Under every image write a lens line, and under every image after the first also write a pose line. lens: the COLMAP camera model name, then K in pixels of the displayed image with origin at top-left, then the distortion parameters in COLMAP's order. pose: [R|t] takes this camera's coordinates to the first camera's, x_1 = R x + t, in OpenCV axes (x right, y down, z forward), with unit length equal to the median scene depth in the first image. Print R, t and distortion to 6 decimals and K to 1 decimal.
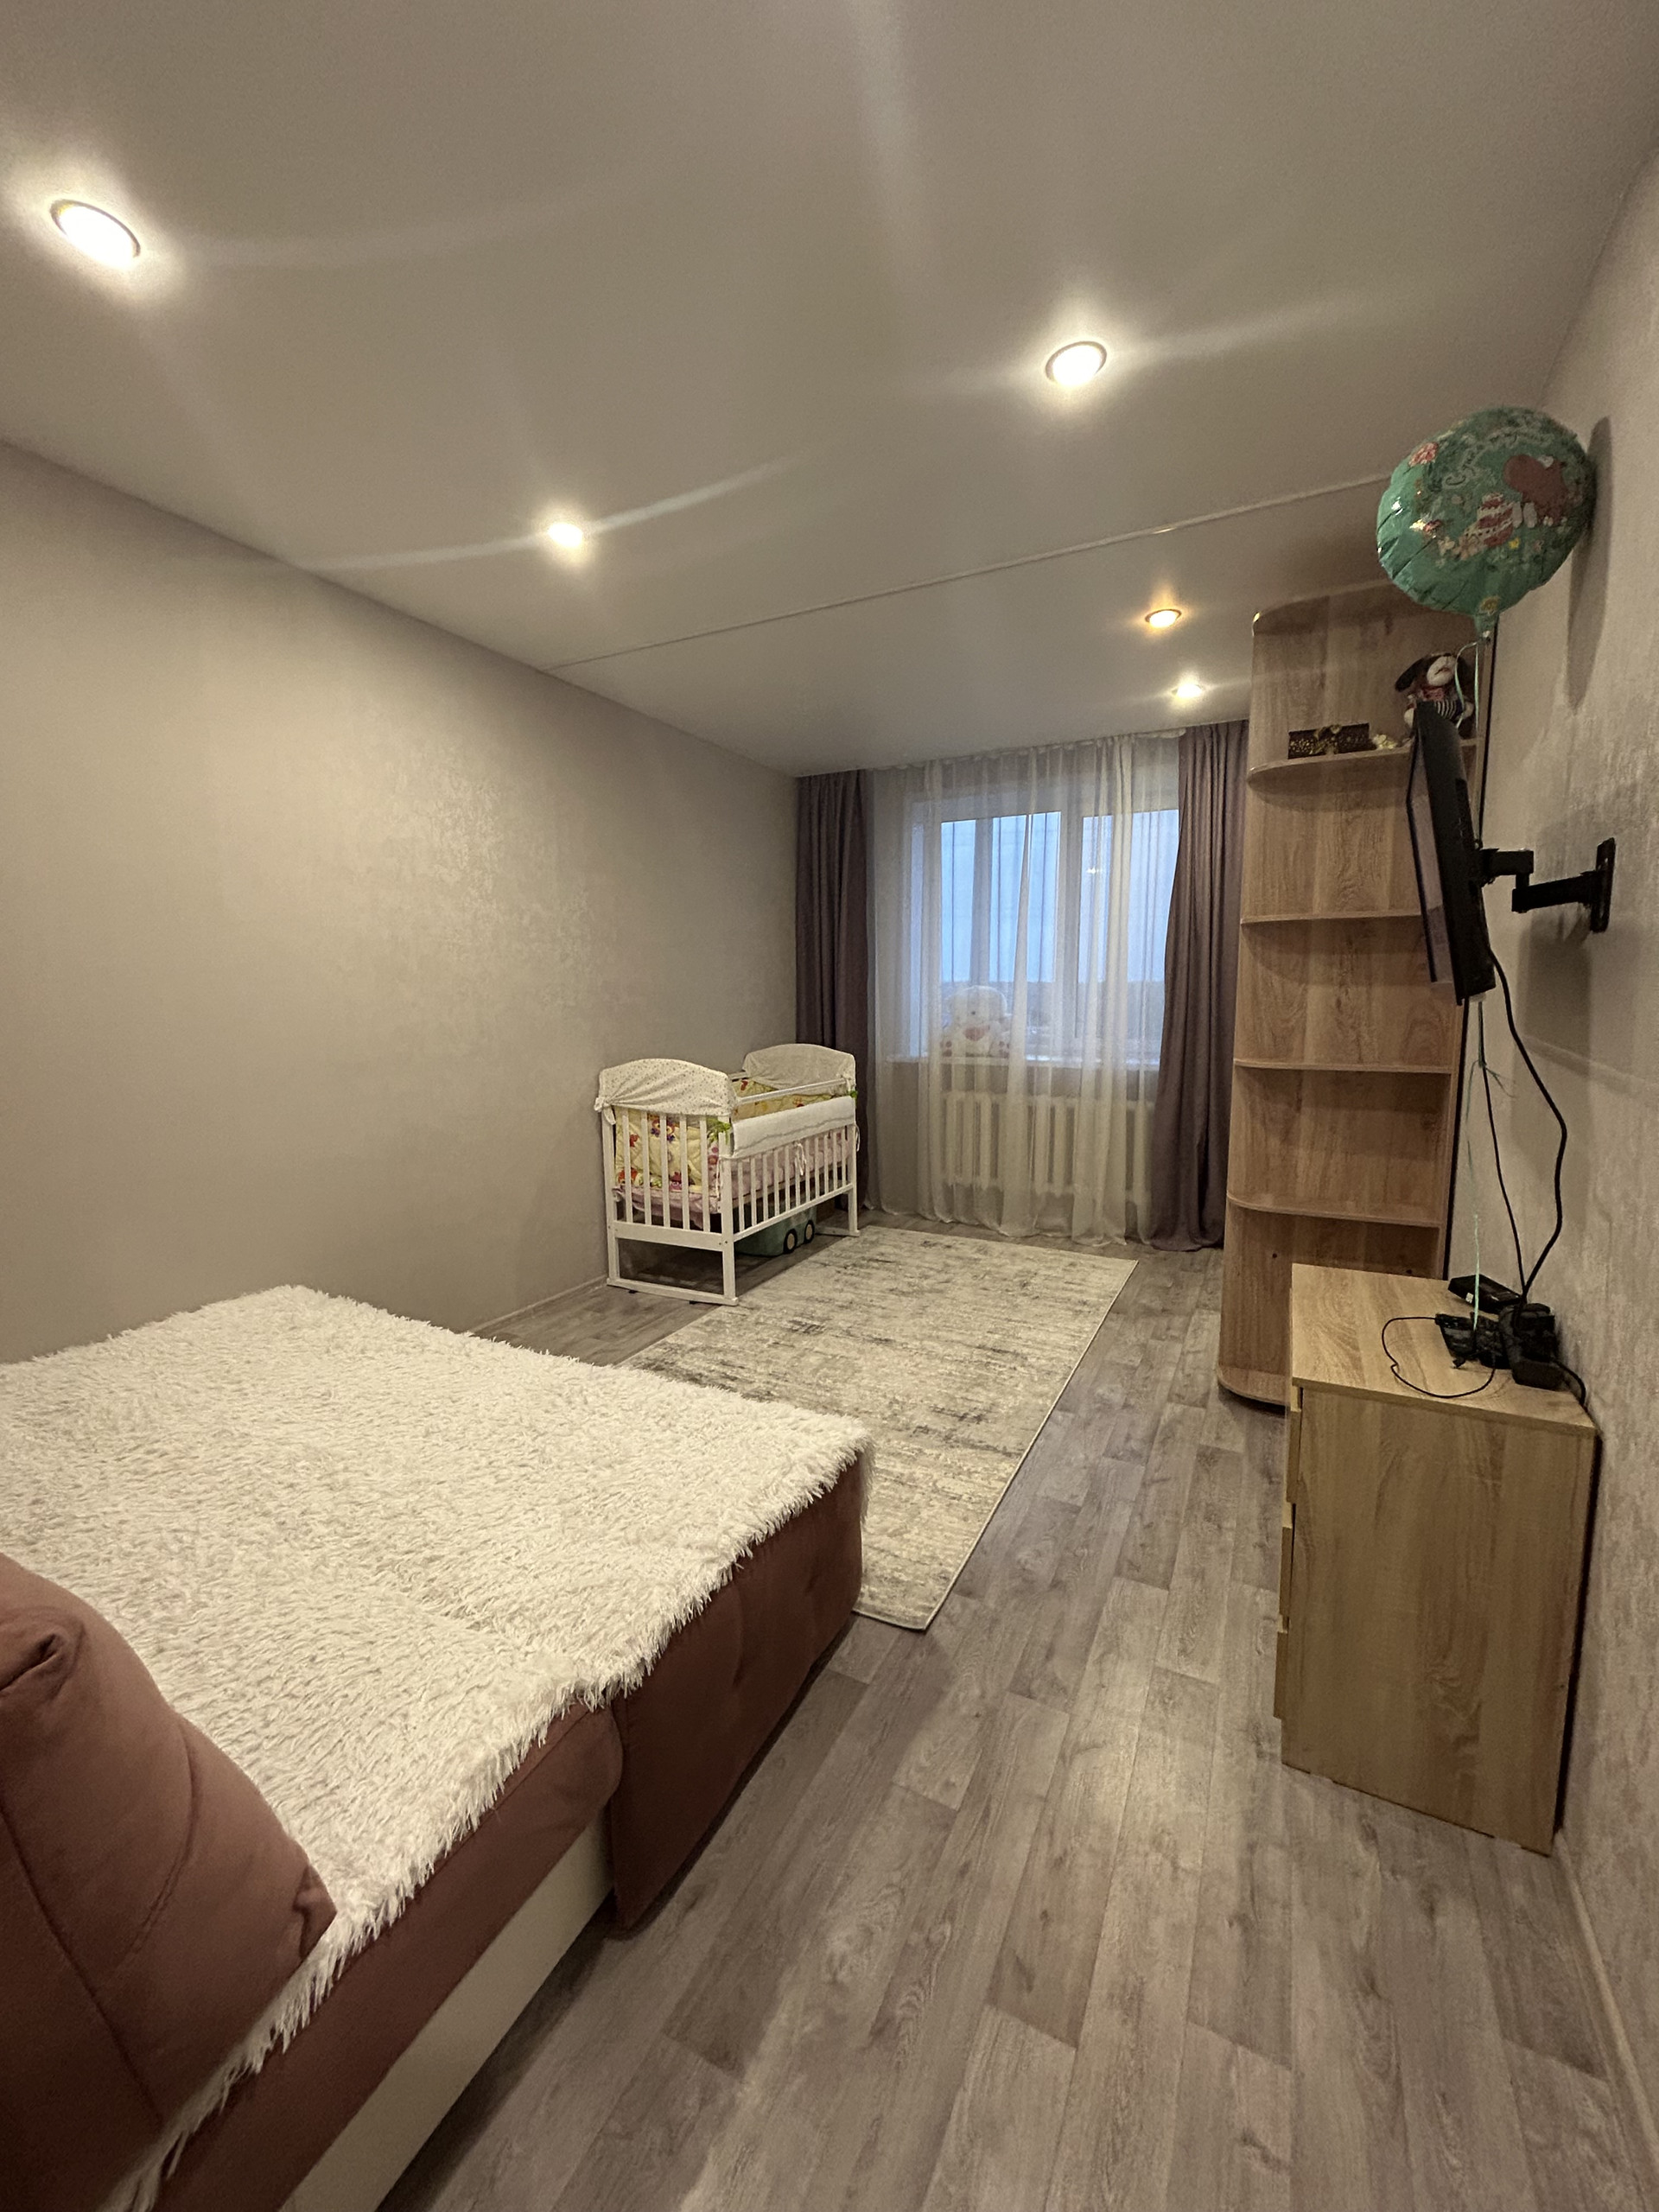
lens RADIAL K [[884.6, 0, 823.0], [0, 884.6, 1100.2], [0, 0, 1]] dist [-0.010010, -0.000451]
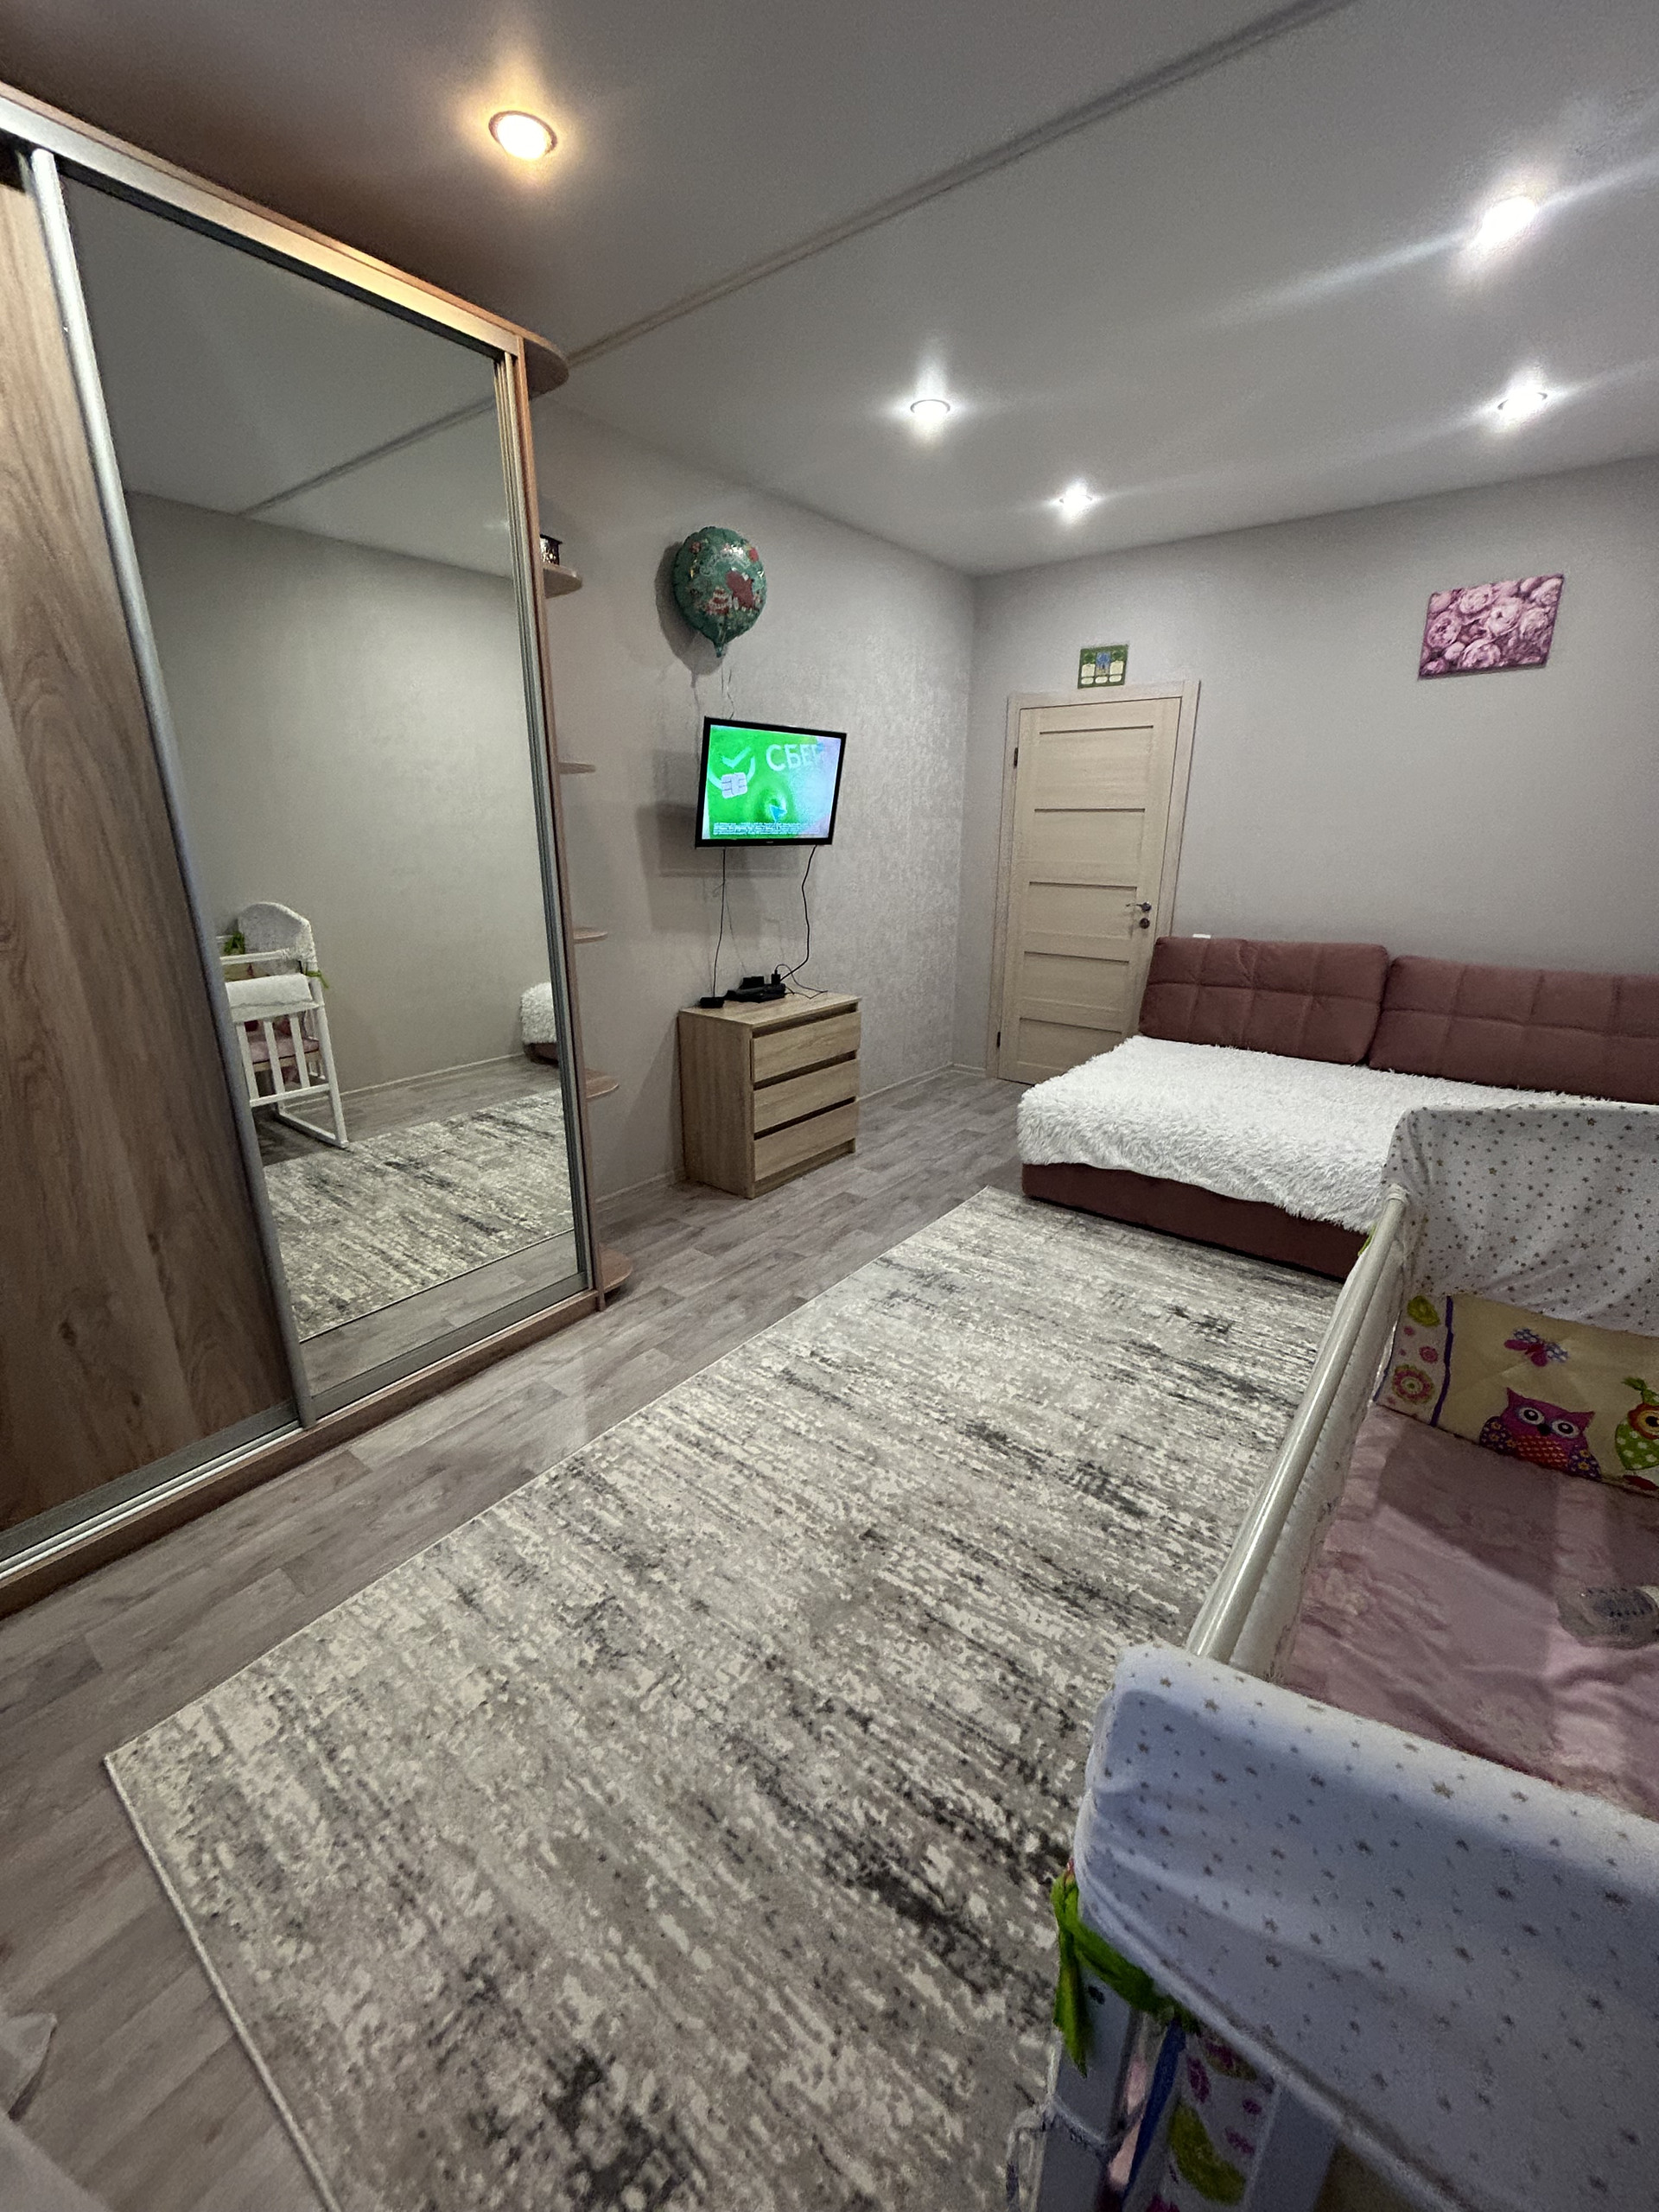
lens RADIAL K [[884.6, 0, 829.4], [0, 884.6, 1103.0], [0, 0, 1]] dist [-0.010010, -0.000451]
pose [[-0.984418, -0.053911, 0.167379, 0.077211], [0.021554, 0.907674, 0.419121, -0.208278], [-0.174520, 0.416198, -0.892369, 1.481613]]
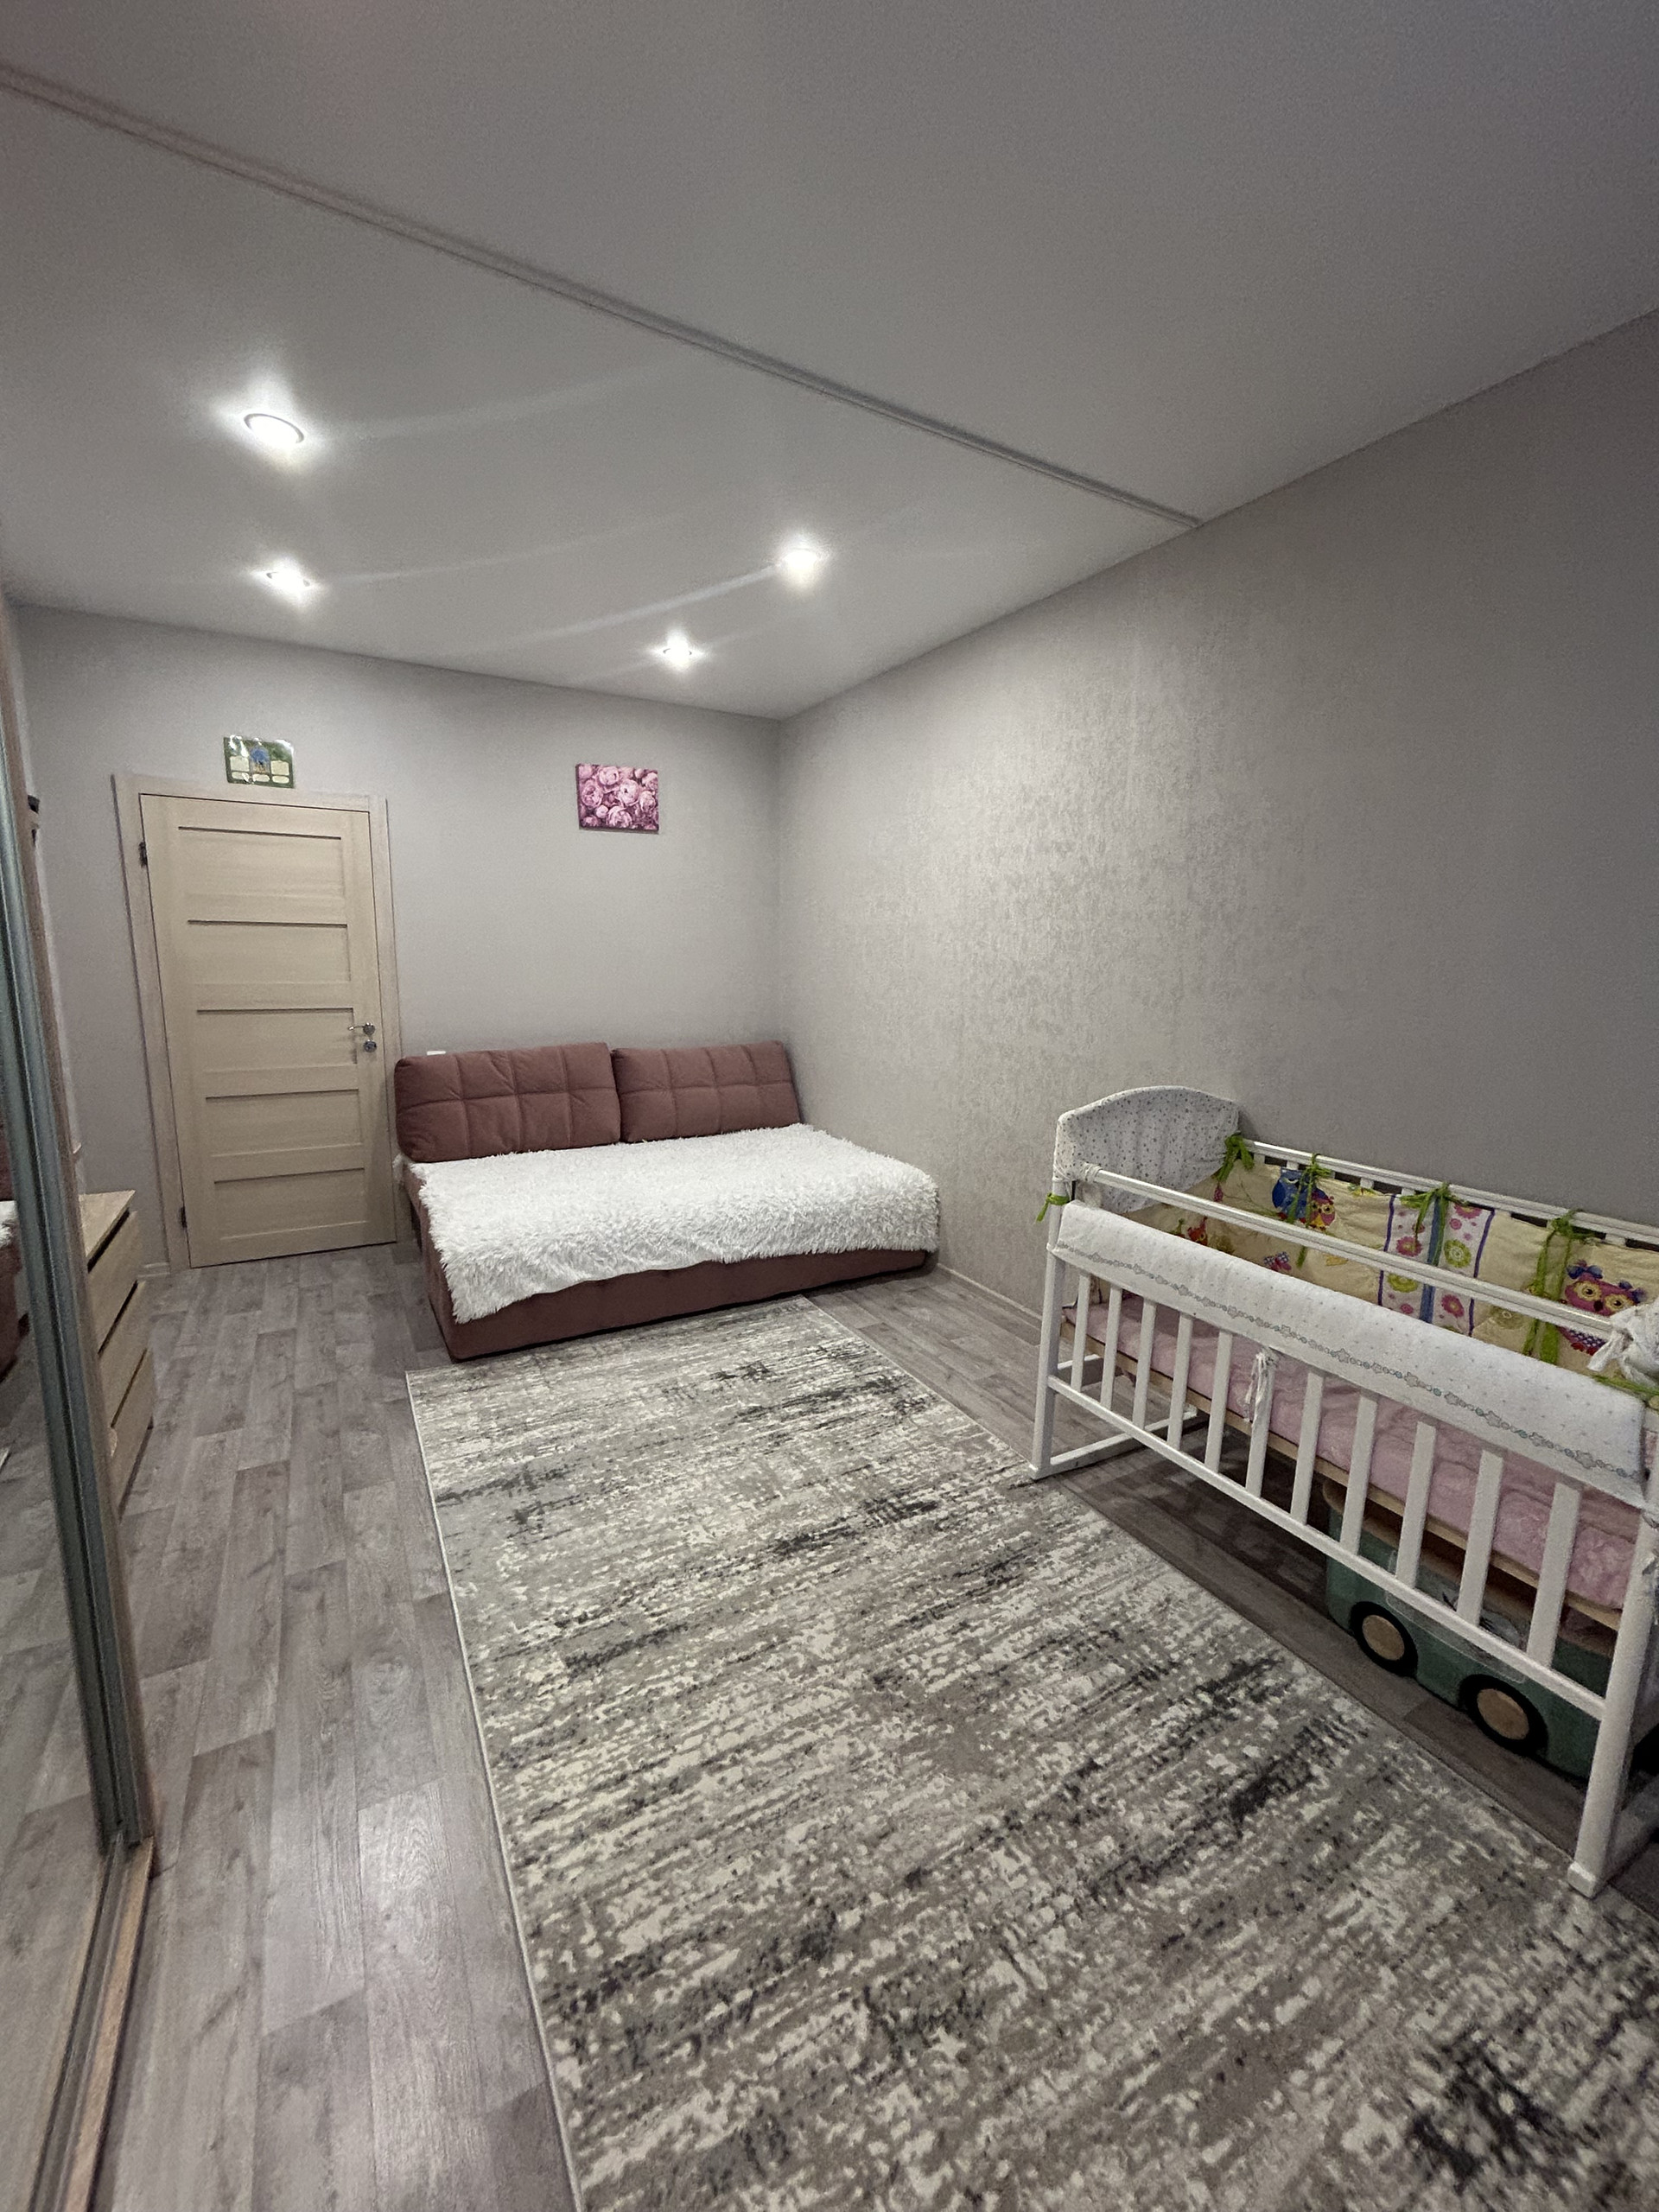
lens RADIAL K [[884.6, 0, 828.9], [0, 884.6, 1098.7], [0, 0, 1]] dist [-0.010010, -0.000451]
pose [[-0.538057, 0.129670, -0.832875, 0.518556], [-0.121871, 0.965746, 0.229088, -0.172551], [0.834052, 0.224766, -0.503823, 1.259384]]
